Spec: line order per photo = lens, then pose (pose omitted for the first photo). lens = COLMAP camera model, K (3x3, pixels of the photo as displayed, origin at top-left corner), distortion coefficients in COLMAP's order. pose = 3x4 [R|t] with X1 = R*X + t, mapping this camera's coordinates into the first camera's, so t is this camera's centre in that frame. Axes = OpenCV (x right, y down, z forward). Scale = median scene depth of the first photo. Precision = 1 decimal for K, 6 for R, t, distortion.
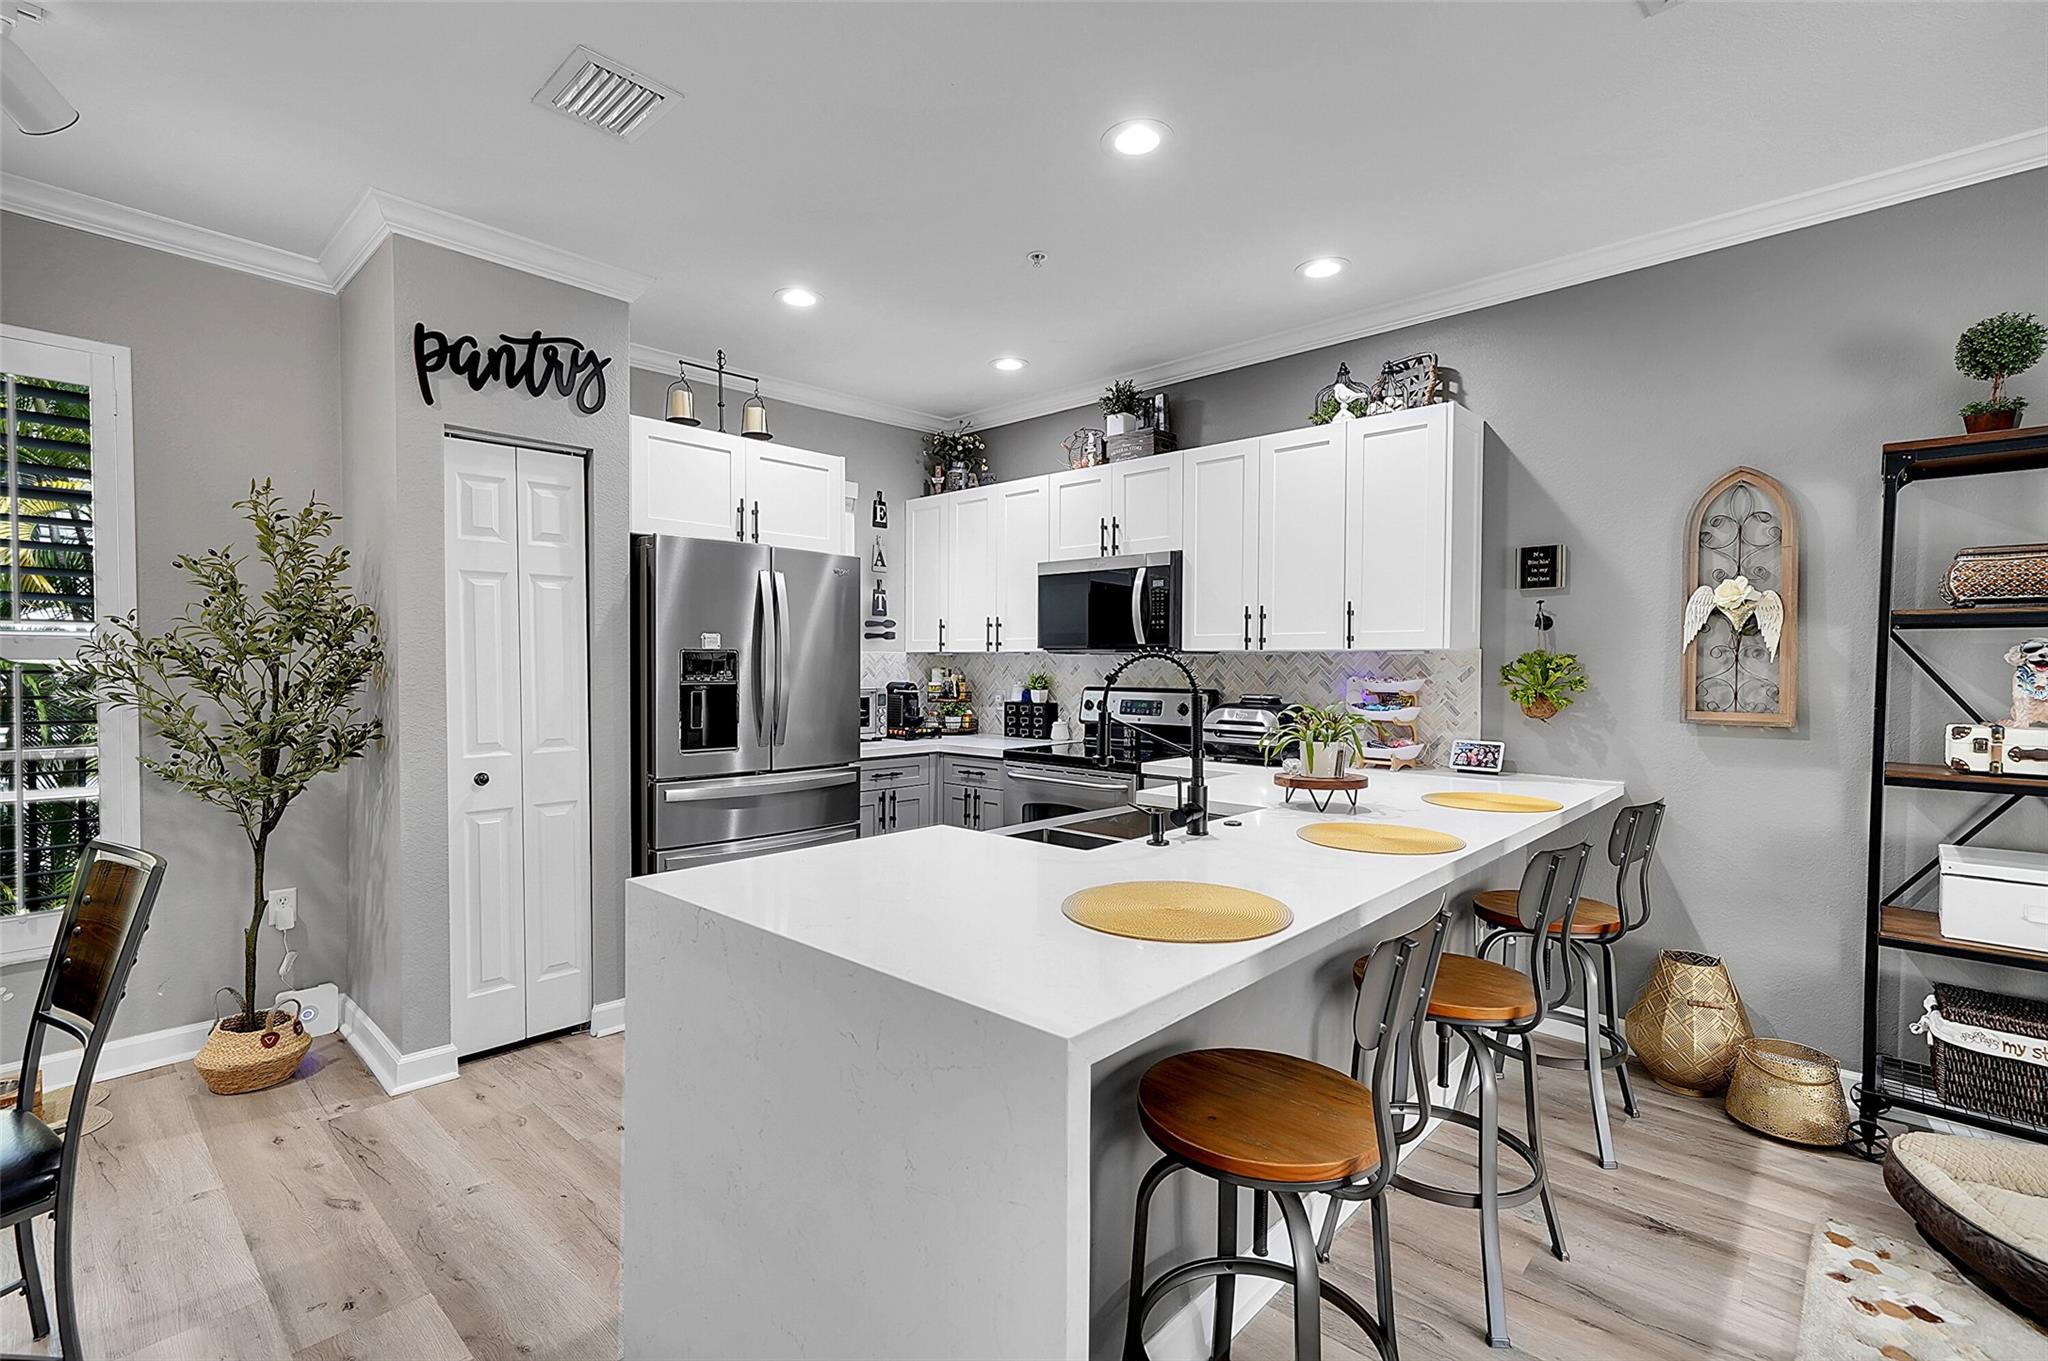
lens RADIAL K [[935.9, 0, 1016.9], [0, 935.9, 681.1], [0, 0, 1]] dist [0.012996, 0.000074]
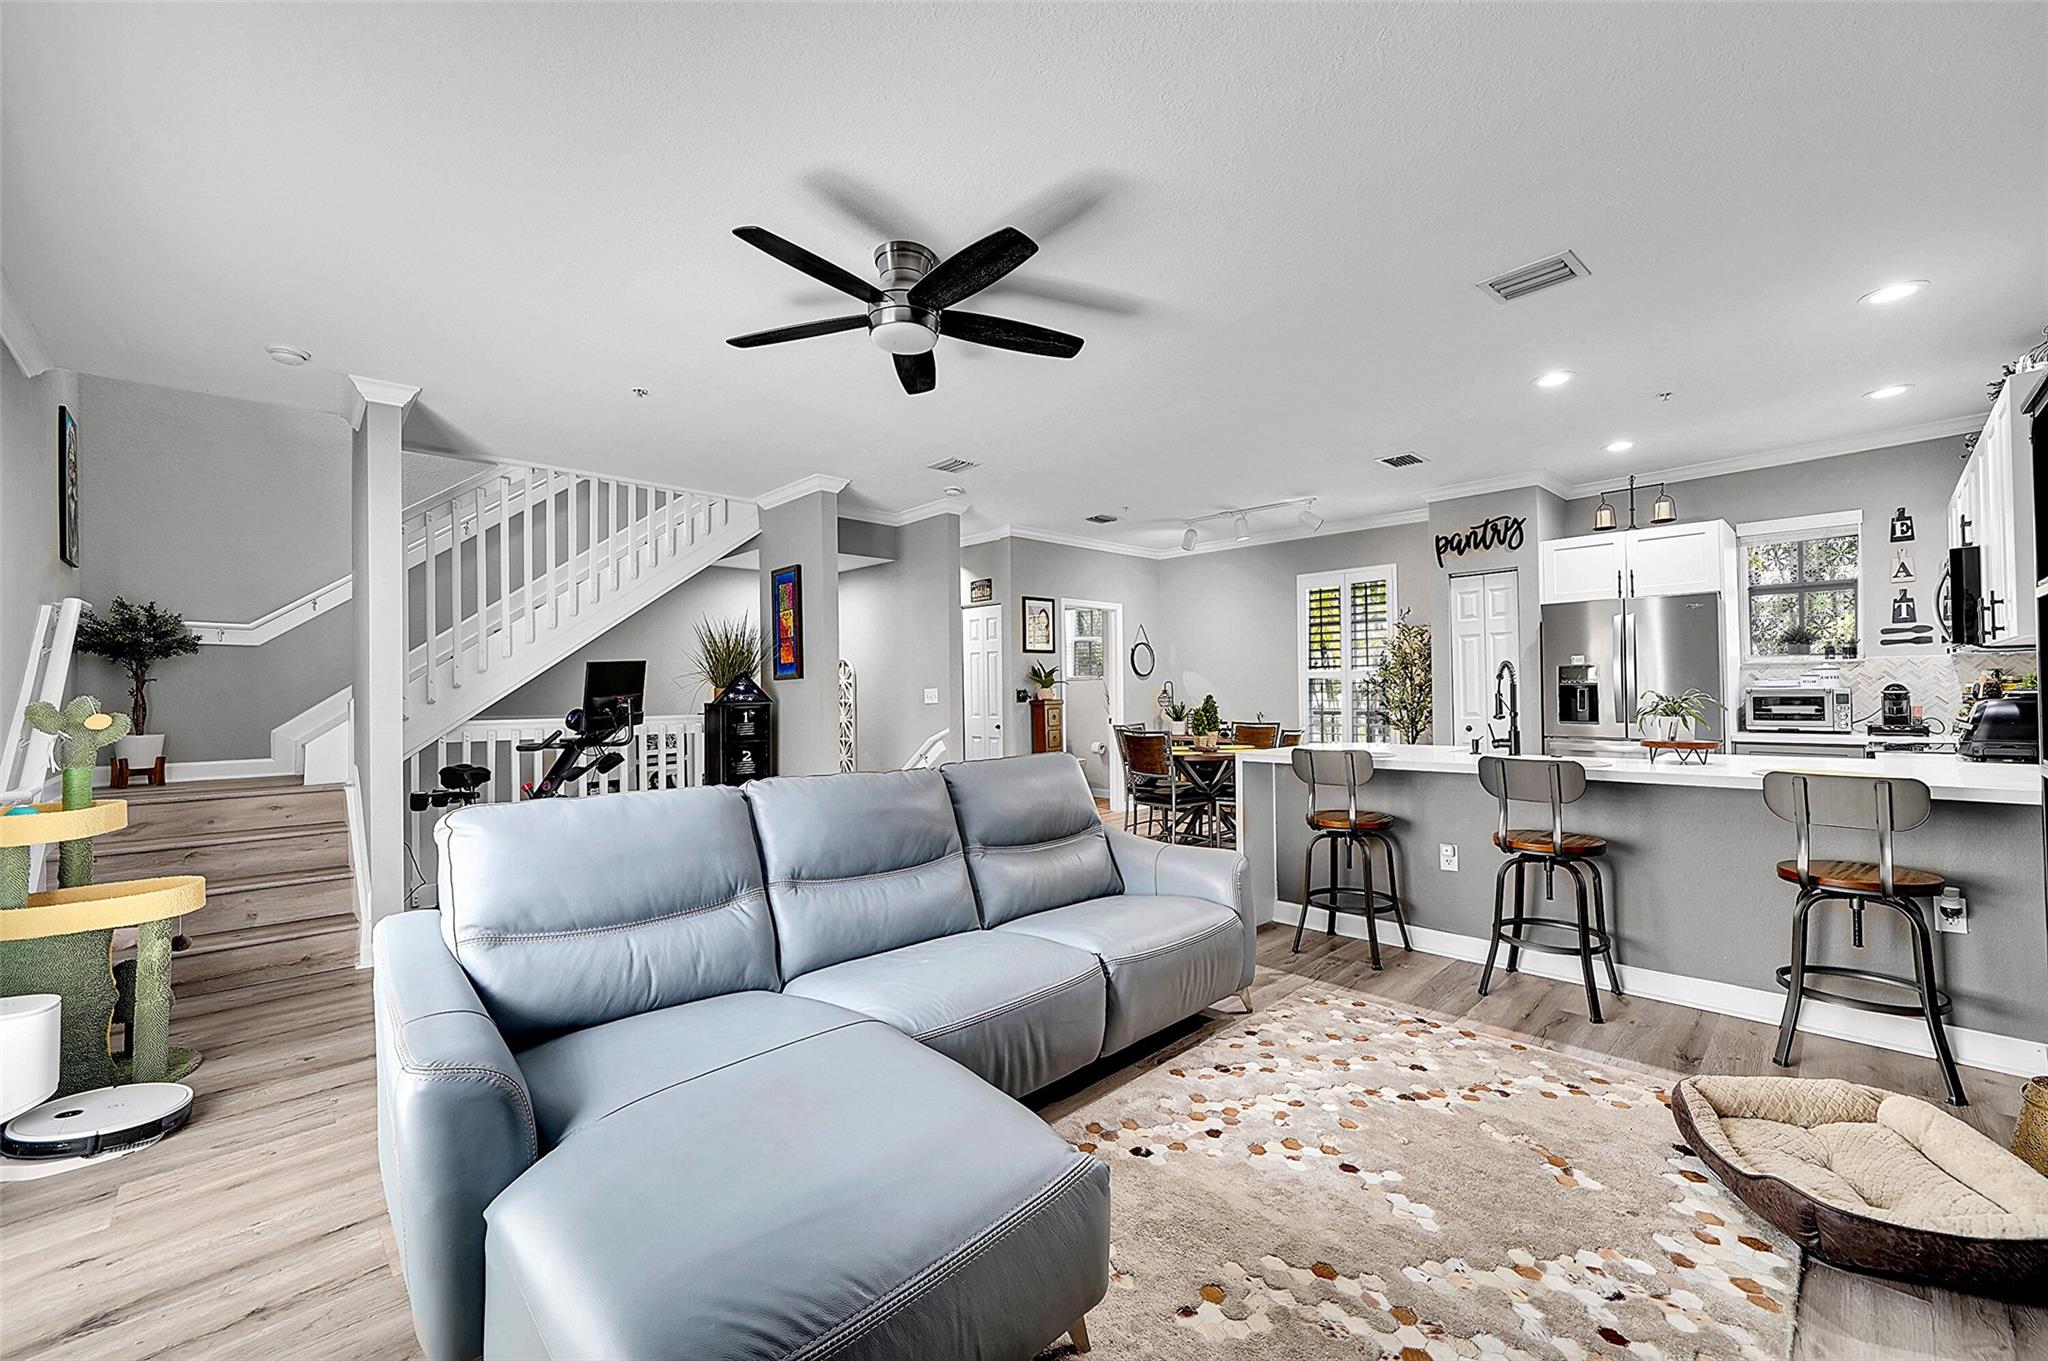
lens RADIAL K [[812.8, 0, 1010.1], [0, 812.8, 688.8], [0, 0, 1]] dist [-0.000754, 0.000178]
pose [[-0.062903, -0.007862, -0.997989, 1.245678], [-0.003559, 0.999964, -0.007653, 0.025882], [0.998013, 0.003071, -0.062928, 0.037894]]
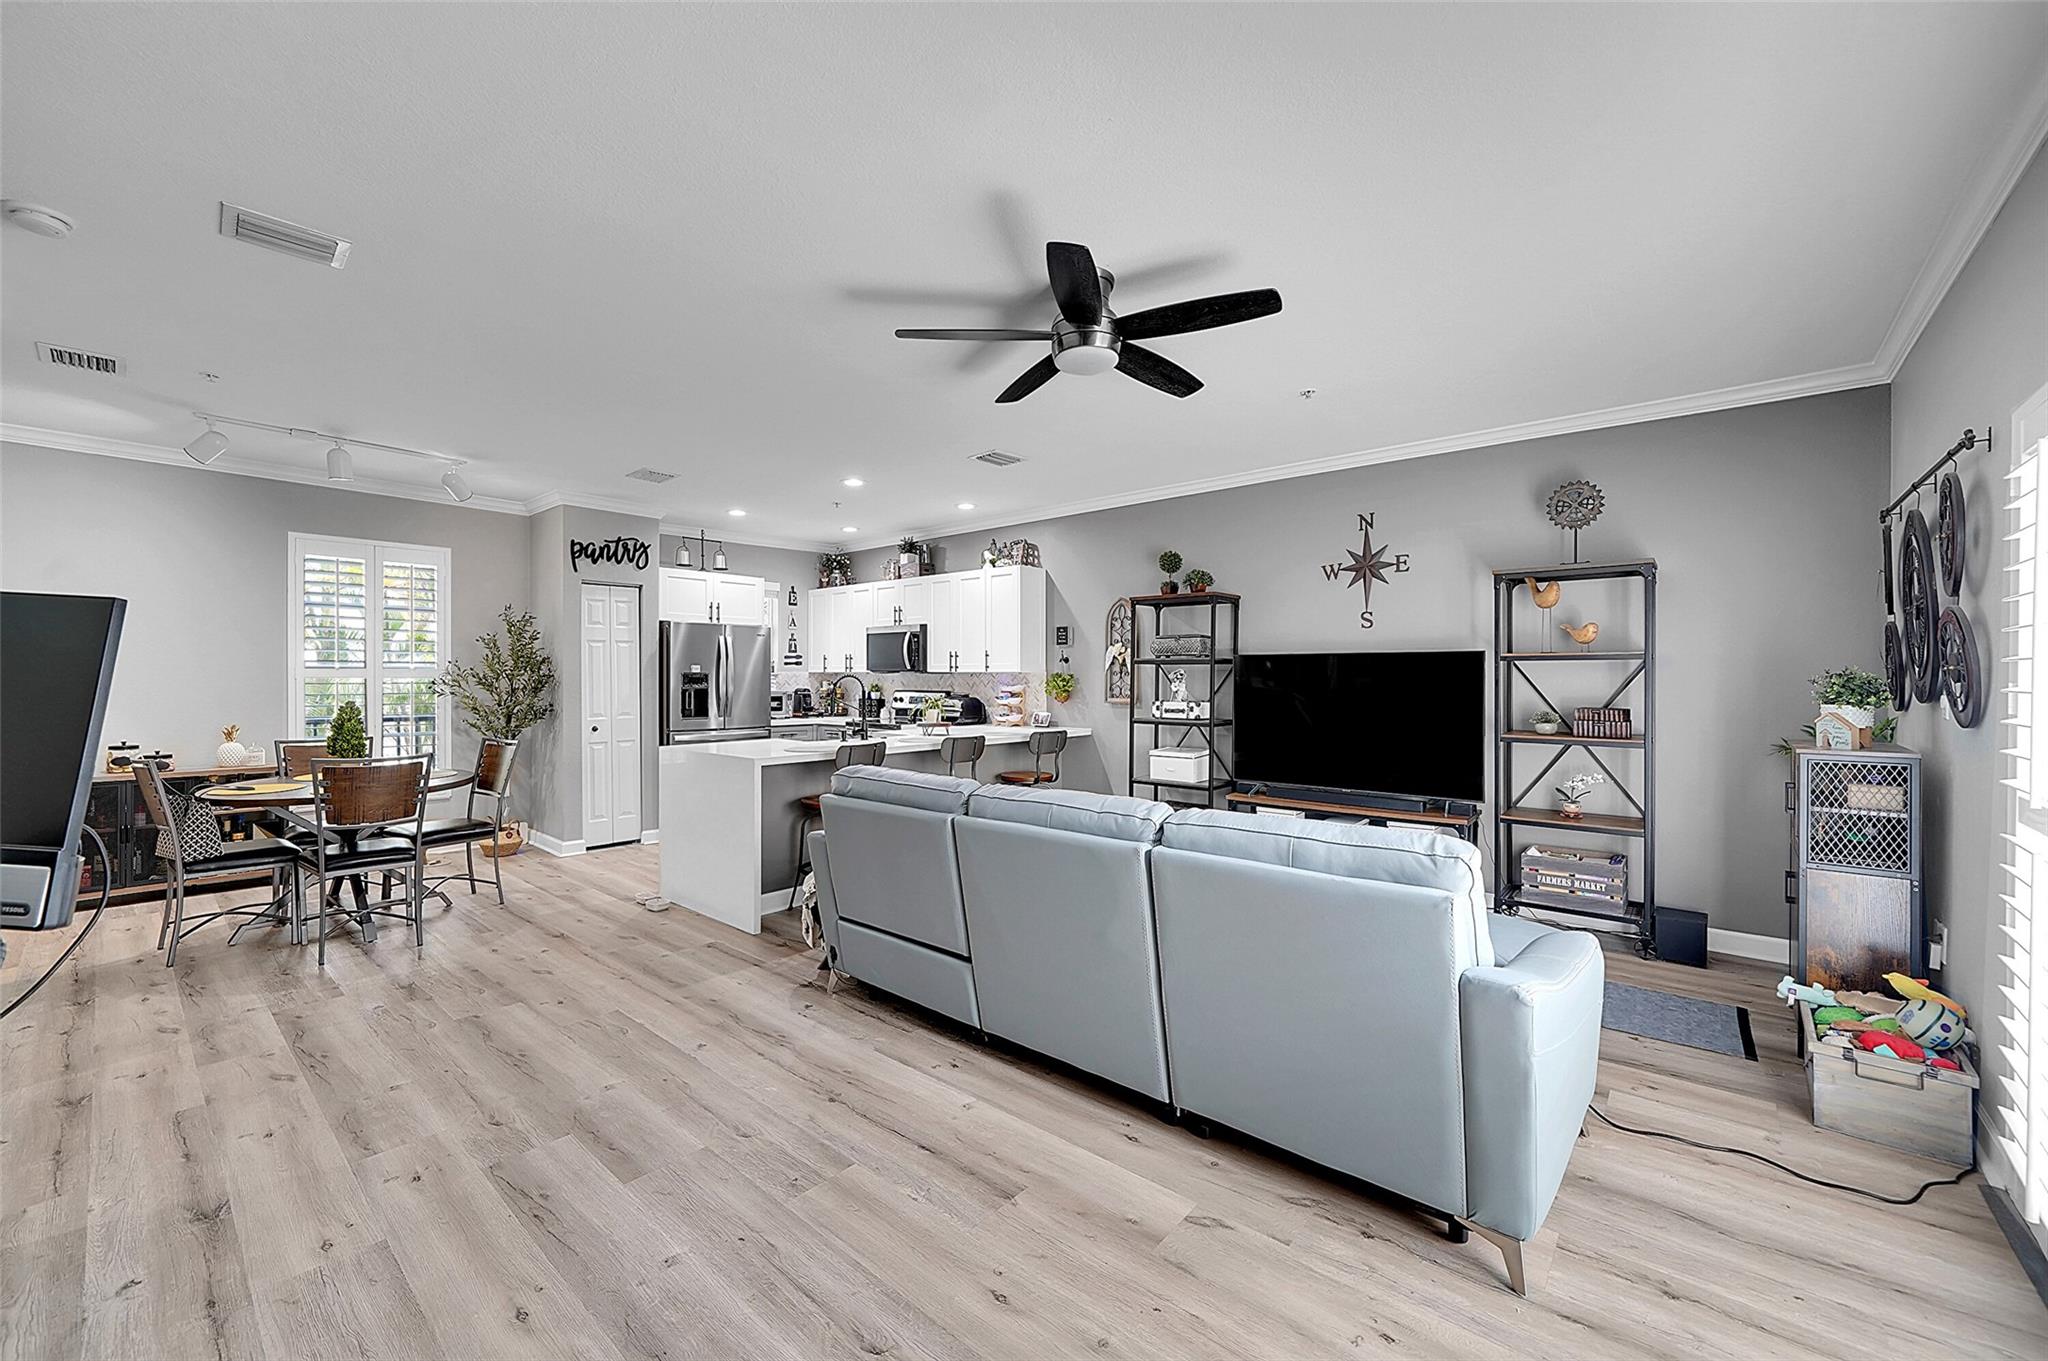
lens RADIAL K [[812.8, 0, 1020.0], [0, 812.8, 681.0], [0, 0, 1]] dist [-0.000754, 0.000178]
pose [[0.999542, -0.002908, 0.030121, 0.376233], [0.003302, 0.999910, -0.013021, 0.013197], [-0.030080, 0.013114, 0.999461, -0.929956]]
